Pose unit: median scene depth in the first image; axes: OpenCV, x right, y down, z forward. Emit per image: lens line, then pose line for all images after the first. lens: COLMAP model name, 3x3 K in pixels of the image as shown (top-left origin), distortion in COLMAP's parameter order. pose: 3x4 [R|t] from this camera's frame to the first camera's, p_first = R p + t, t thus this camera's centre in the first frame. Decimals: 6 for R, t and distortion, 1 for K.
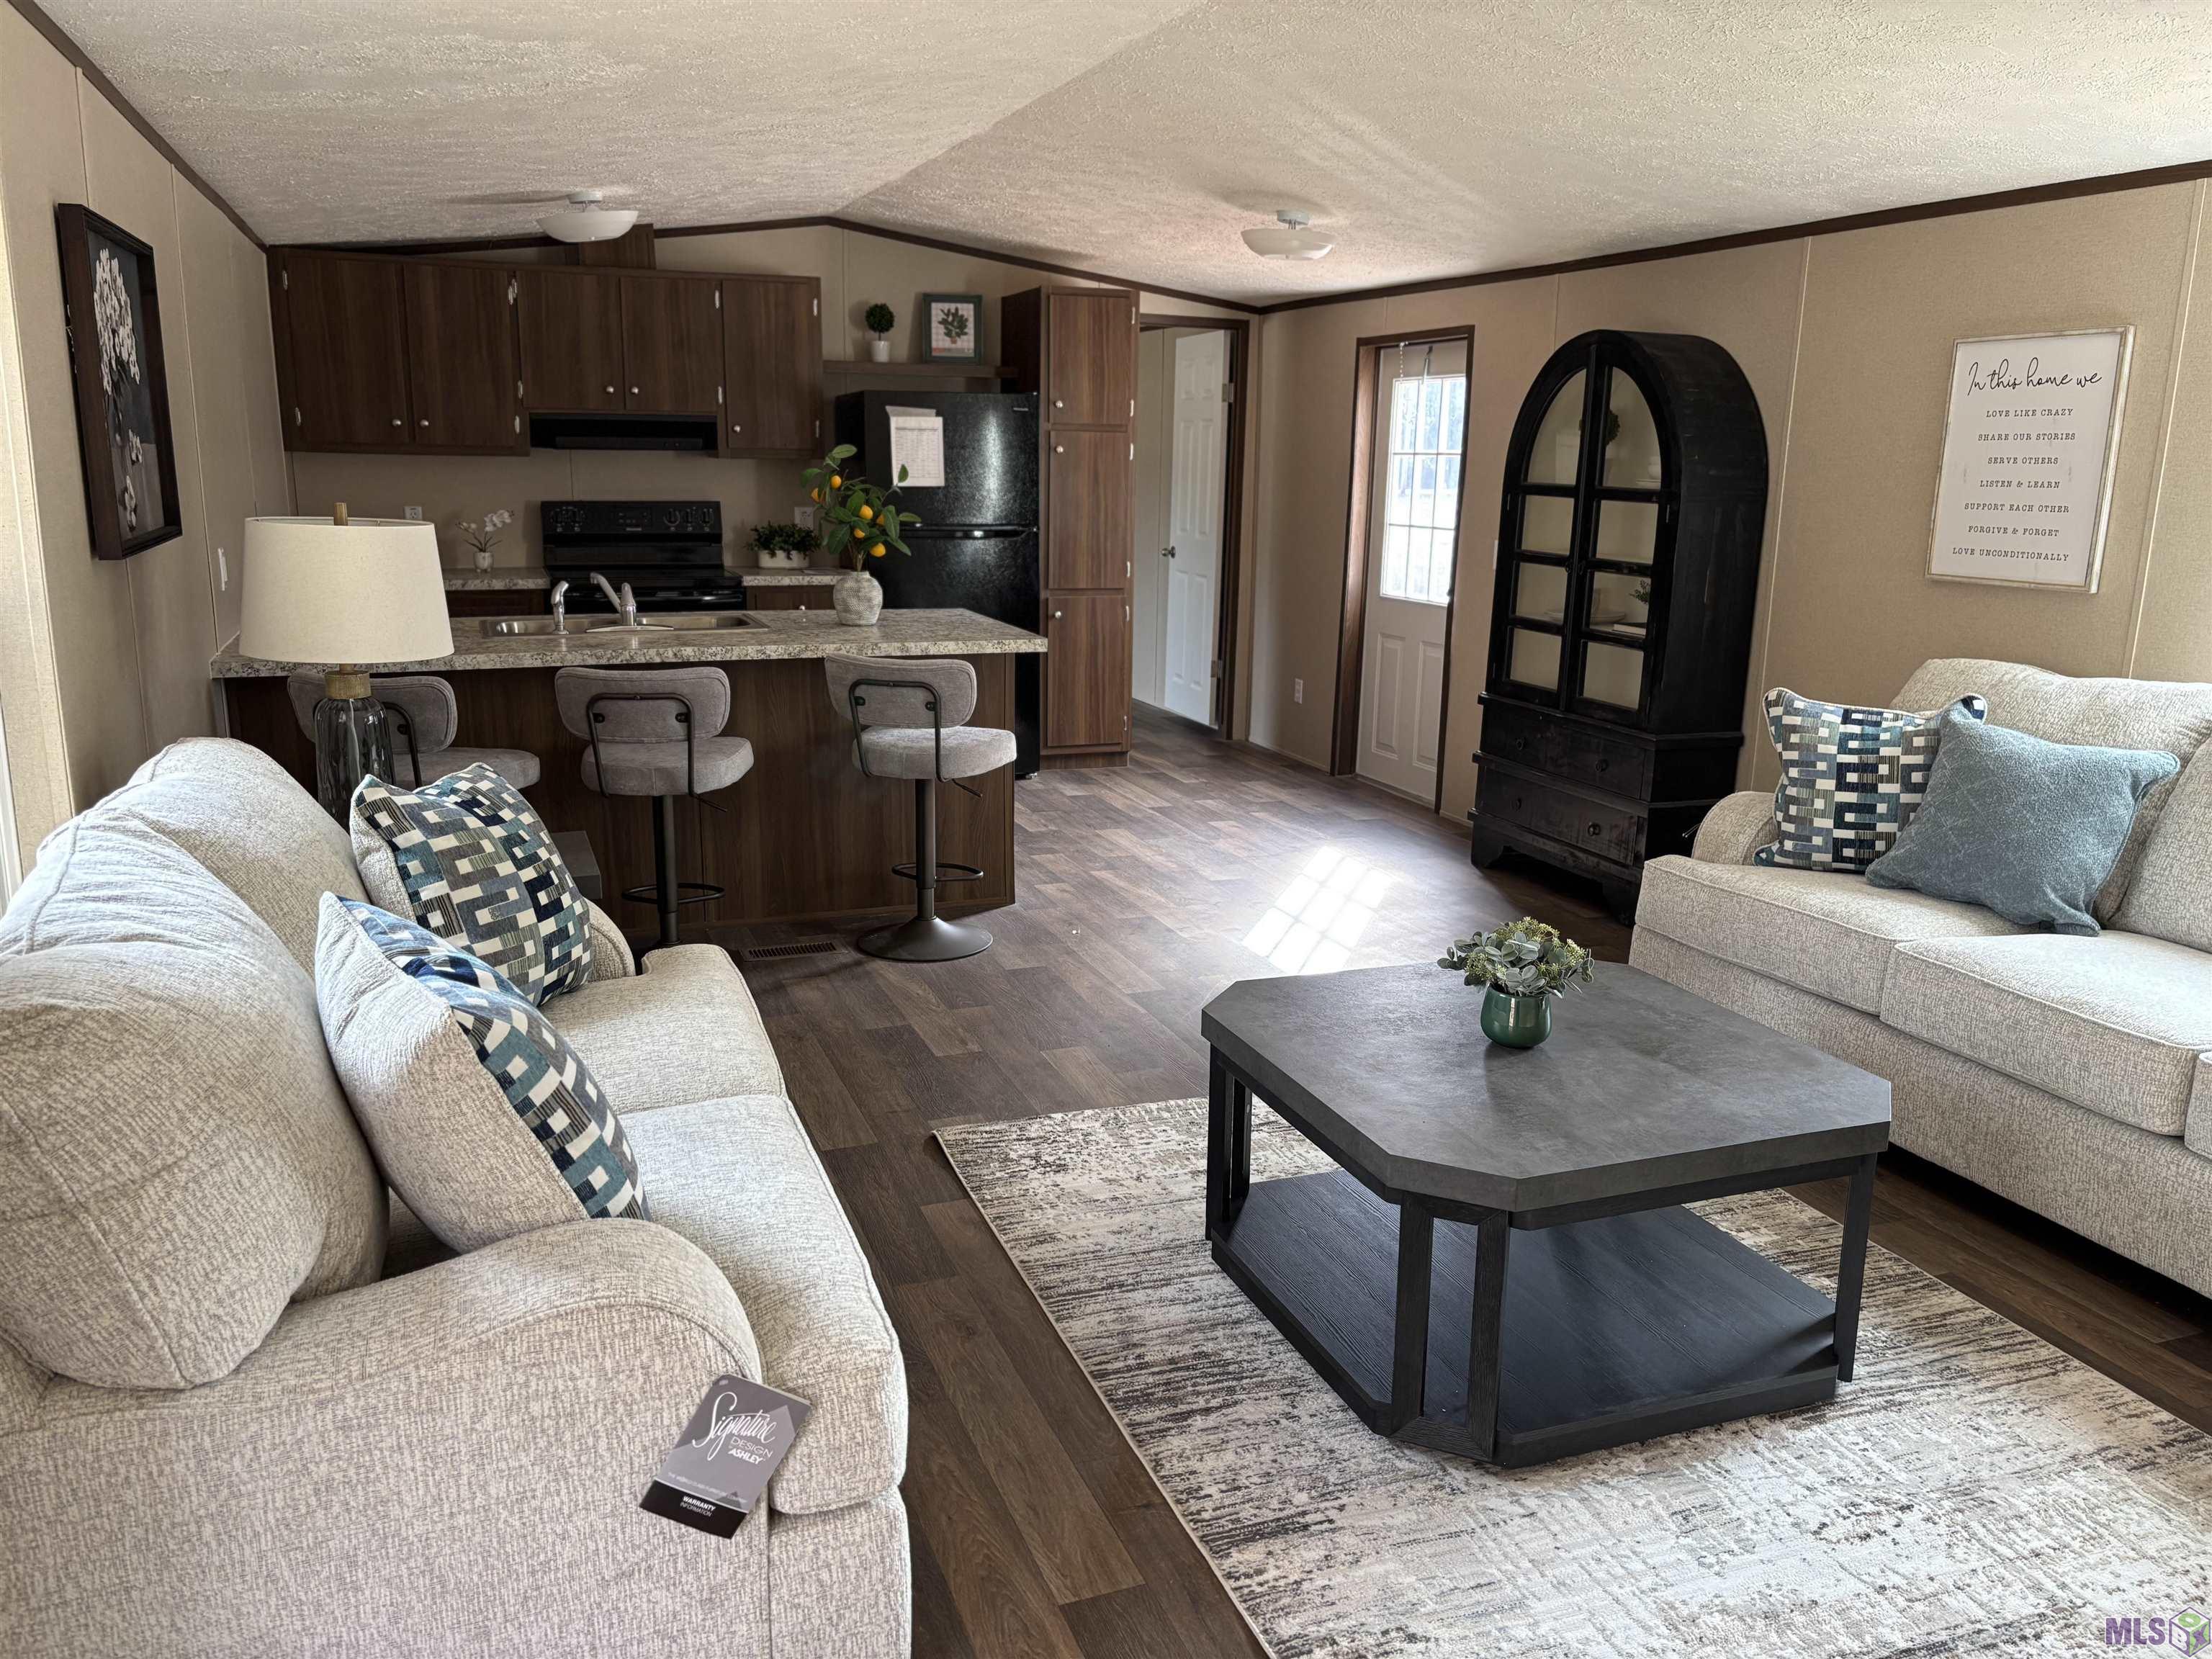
lens RADIAL K [[1693.1, 0, 1088.3], [0, 1693.1, 837.3], [0, 0, 1]] dist [0.063597, -0.056794]
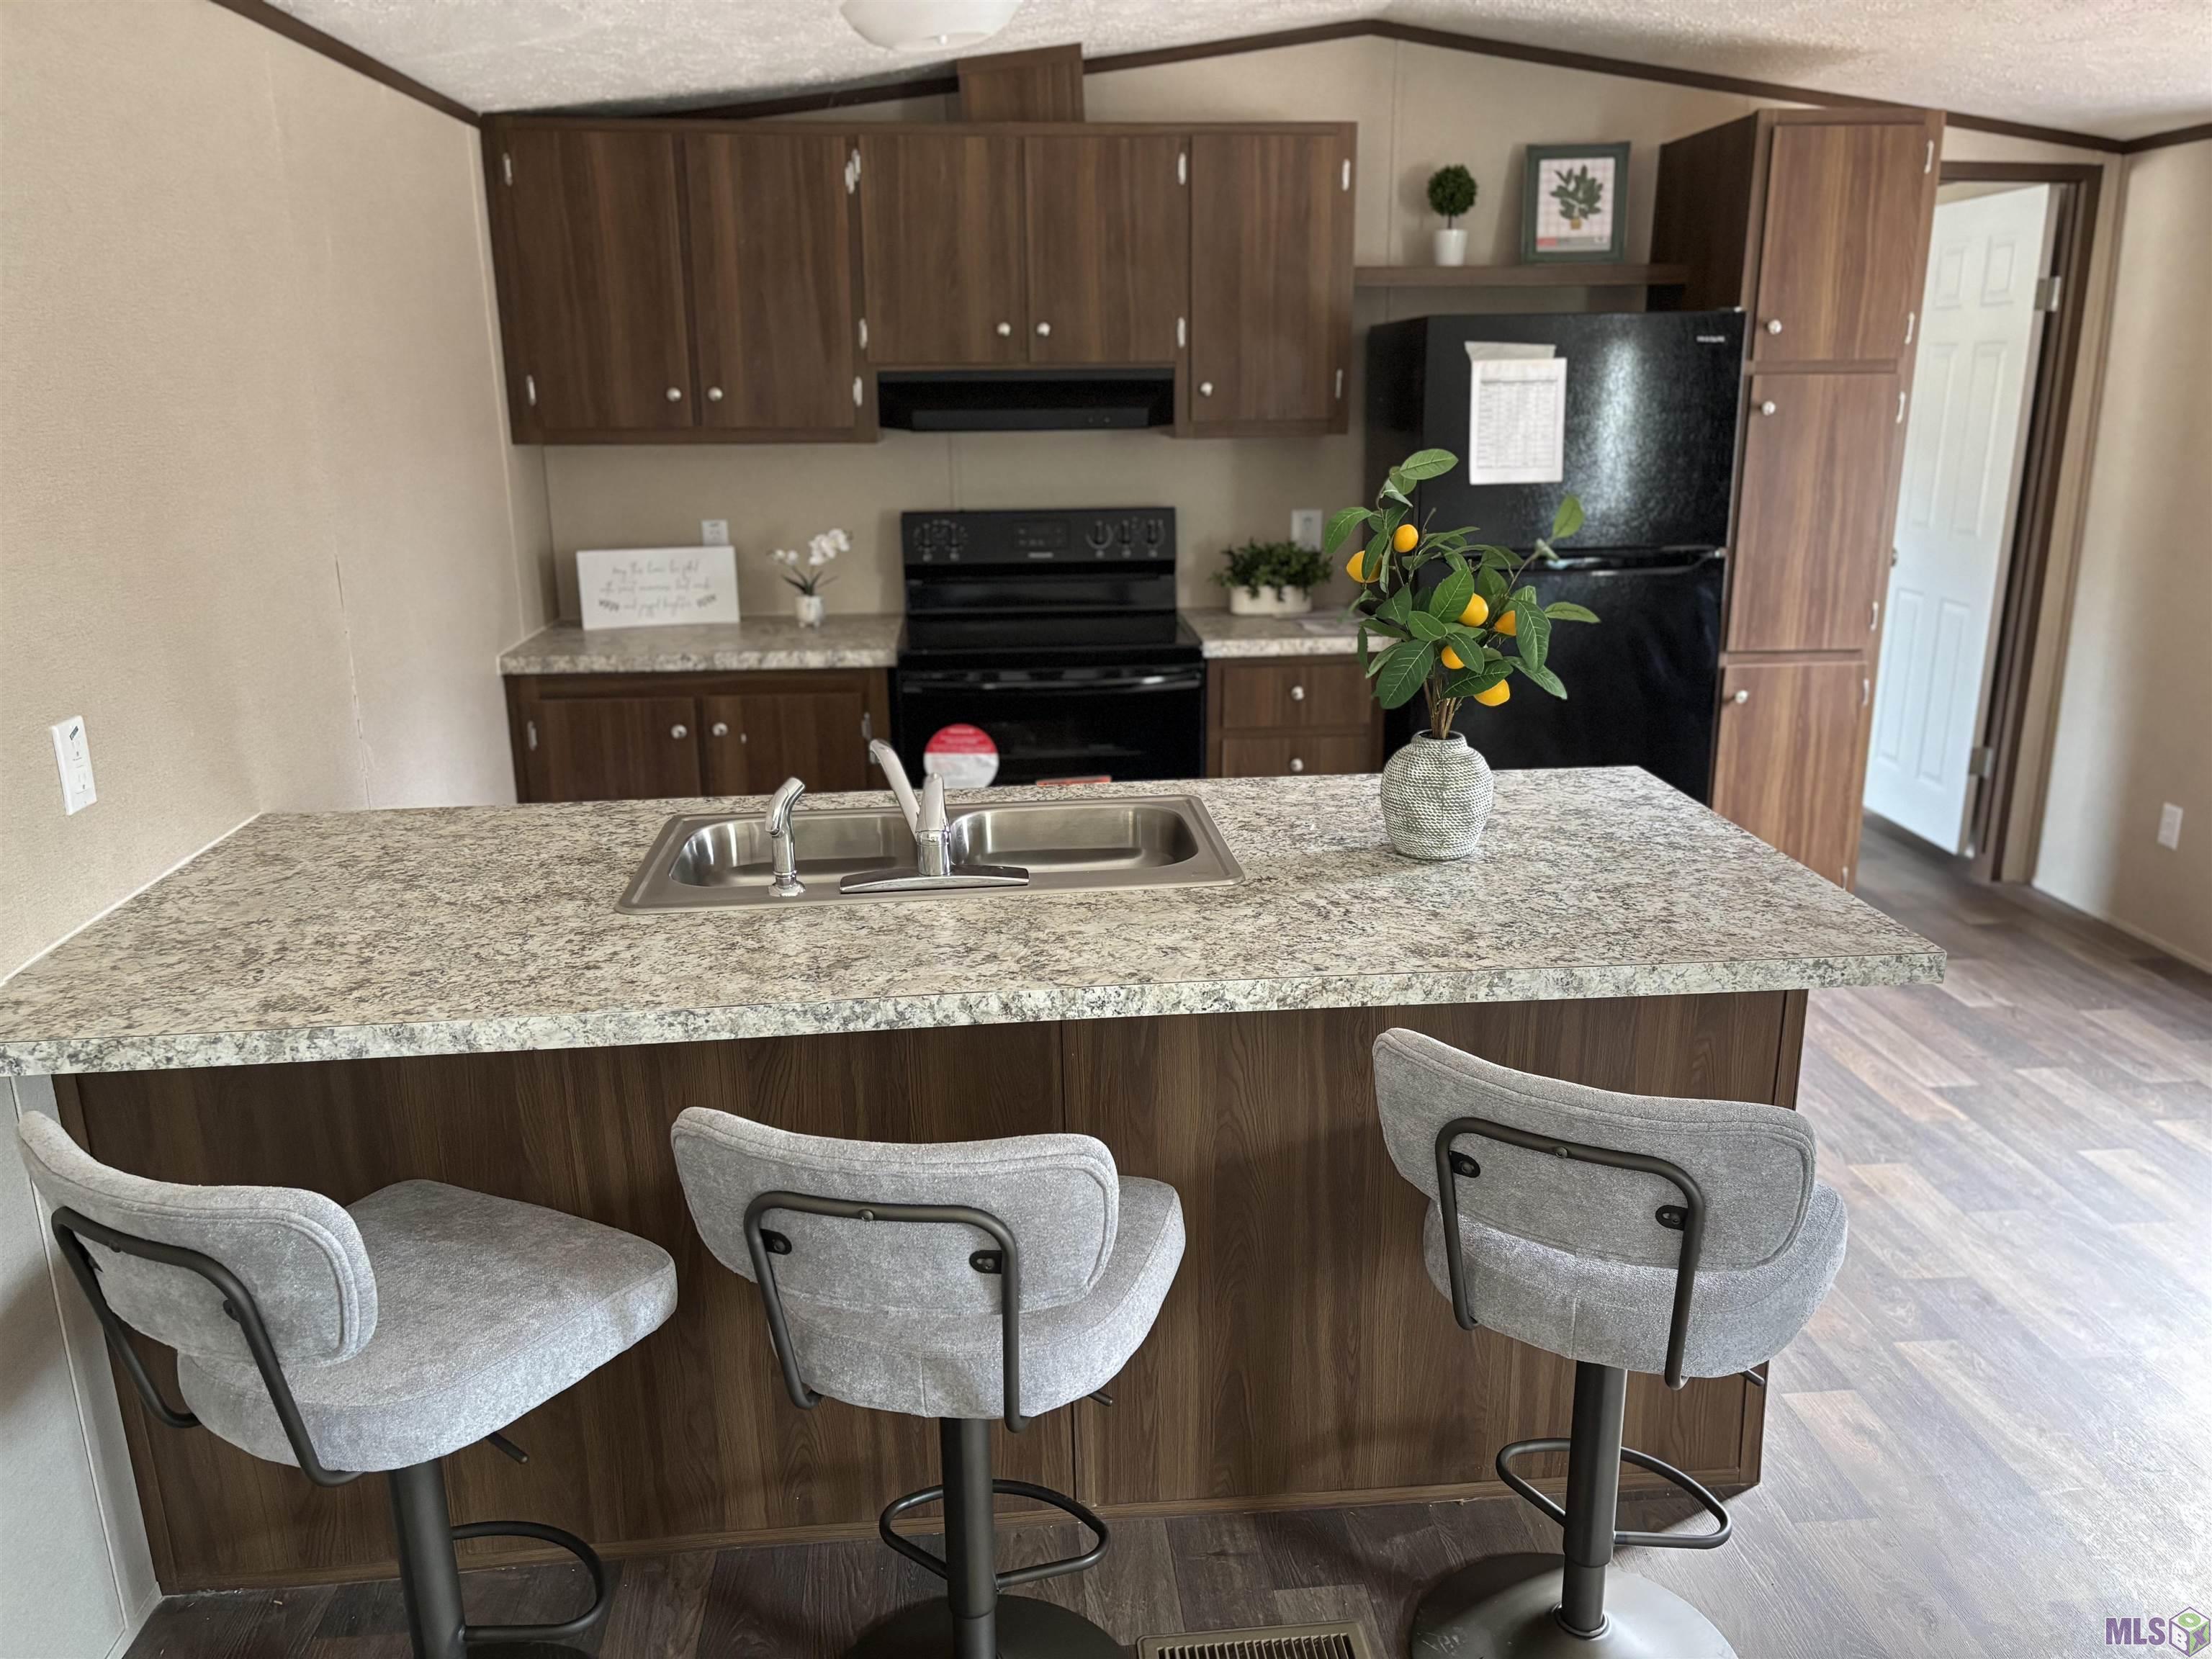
lens RADIAL K [[1693.1, 0, 1110.0], [0, 1693.1, 835.3], [0, 0, 1]] dist [0.063597, -0.056794]
pose [[0.965046, 0.049264, -0.257410, -0.115128], [-0.038338, 0.998145, 0.047295, -0.164192], [0.259262, -0.035773, 0.965144, 0.608787]]
